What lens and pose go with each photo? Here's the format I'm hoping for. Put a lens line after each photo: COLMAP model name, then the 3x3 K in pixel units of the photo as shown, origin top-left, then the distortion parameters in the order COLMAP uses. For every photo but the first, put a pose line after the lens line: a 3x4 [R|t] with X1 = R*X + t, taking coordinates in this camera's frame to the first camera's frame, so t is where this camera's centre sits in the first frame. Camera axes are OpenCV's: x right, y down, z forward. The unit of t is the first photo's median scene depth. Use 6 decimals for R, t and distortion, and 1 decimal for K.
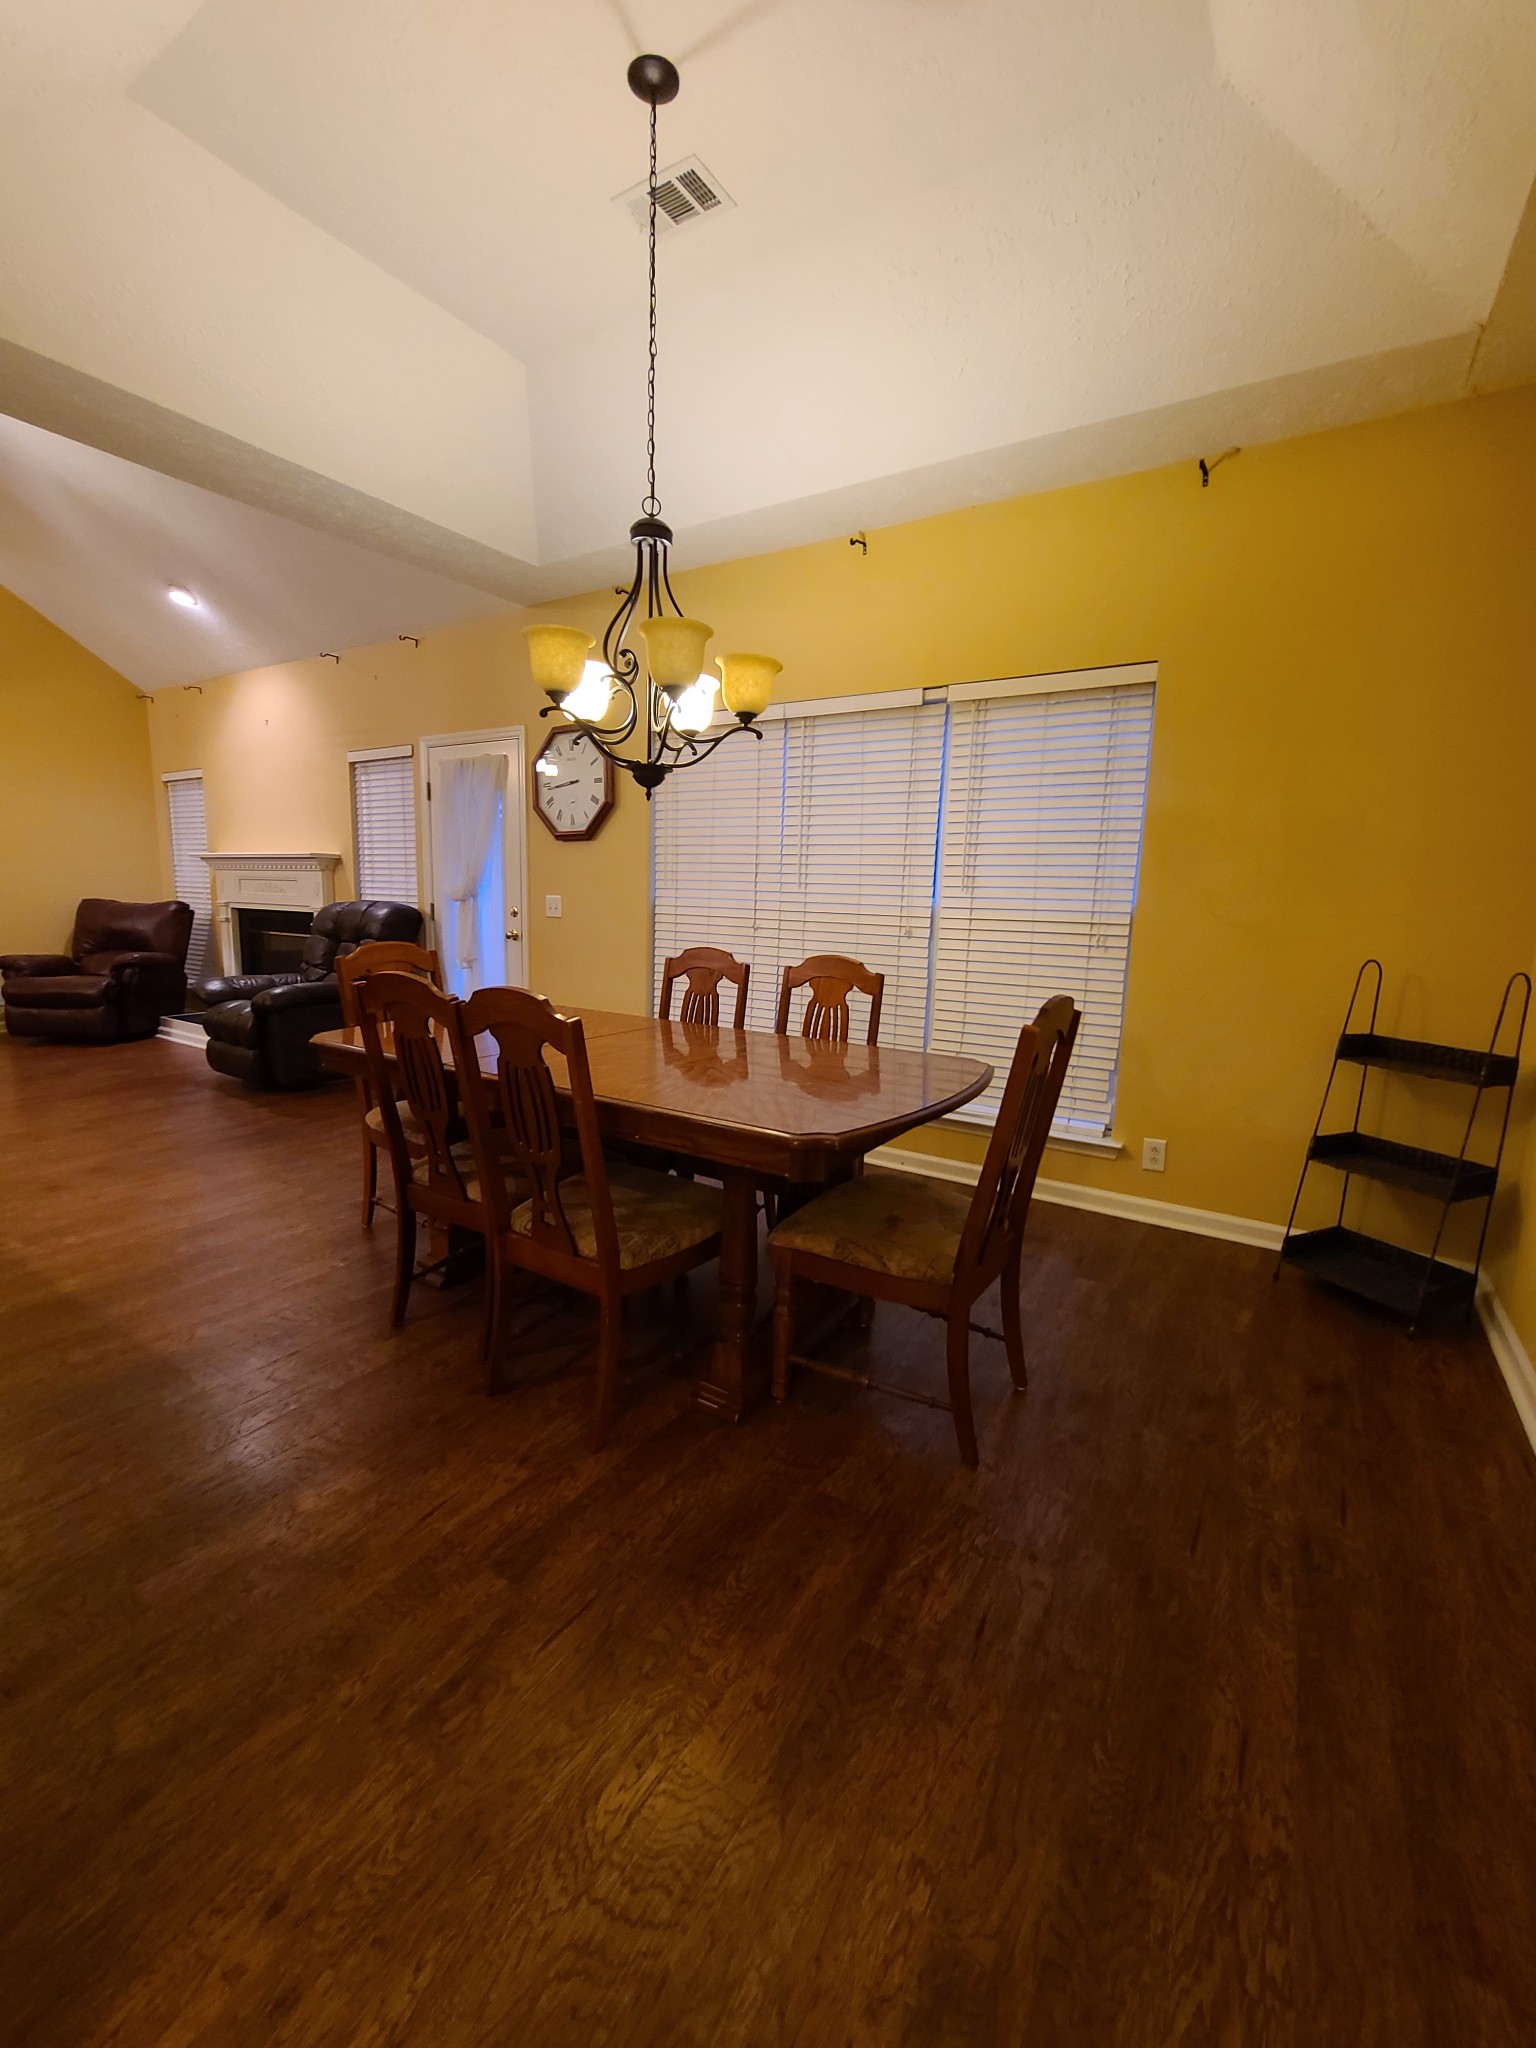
lens RADIAL K [[841.9, 0, 799.2], [0, 841.9, 1039.0], [0, 0, 1]] dist [-0.007545, 0.002847]
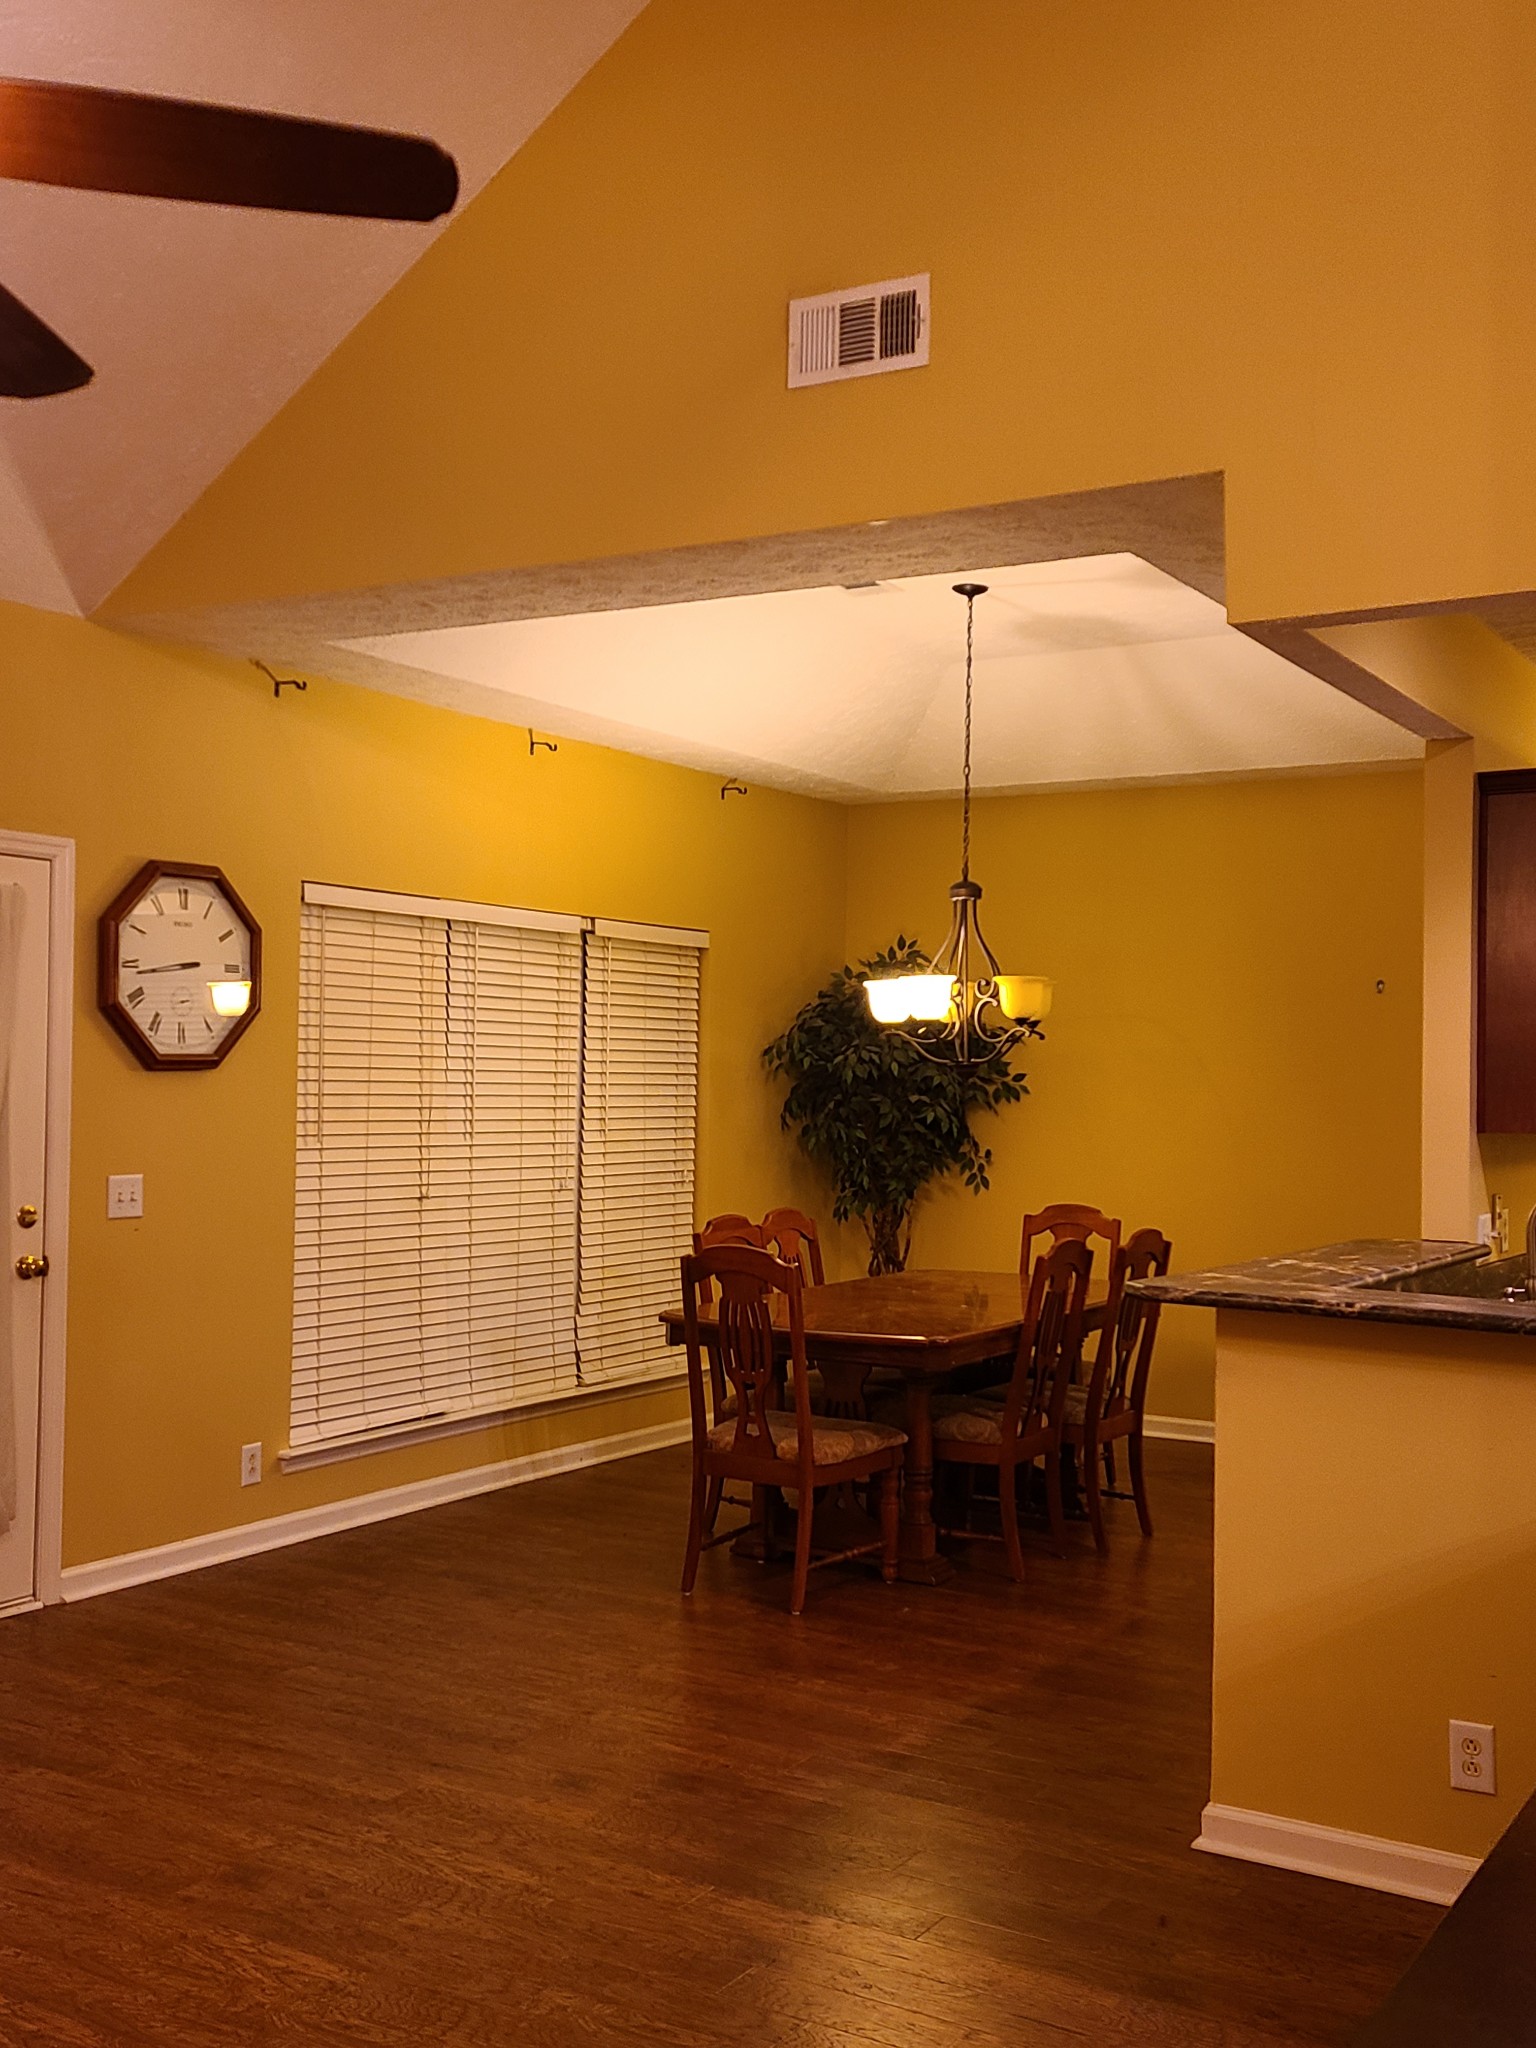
lens RADIAL K [[2106.7, 0, 752.6], [0, 2106.7, 1043.8], [0, 0, 1]] dist [0.053333, 0.000000]
pose [[-0.006113, -0.017501, 0.999828, -1.623237], [0.139953, 0.989991, 0.018184, -0.227562], [-0.990139, 0.140040, -0.003603, 0.646002]]
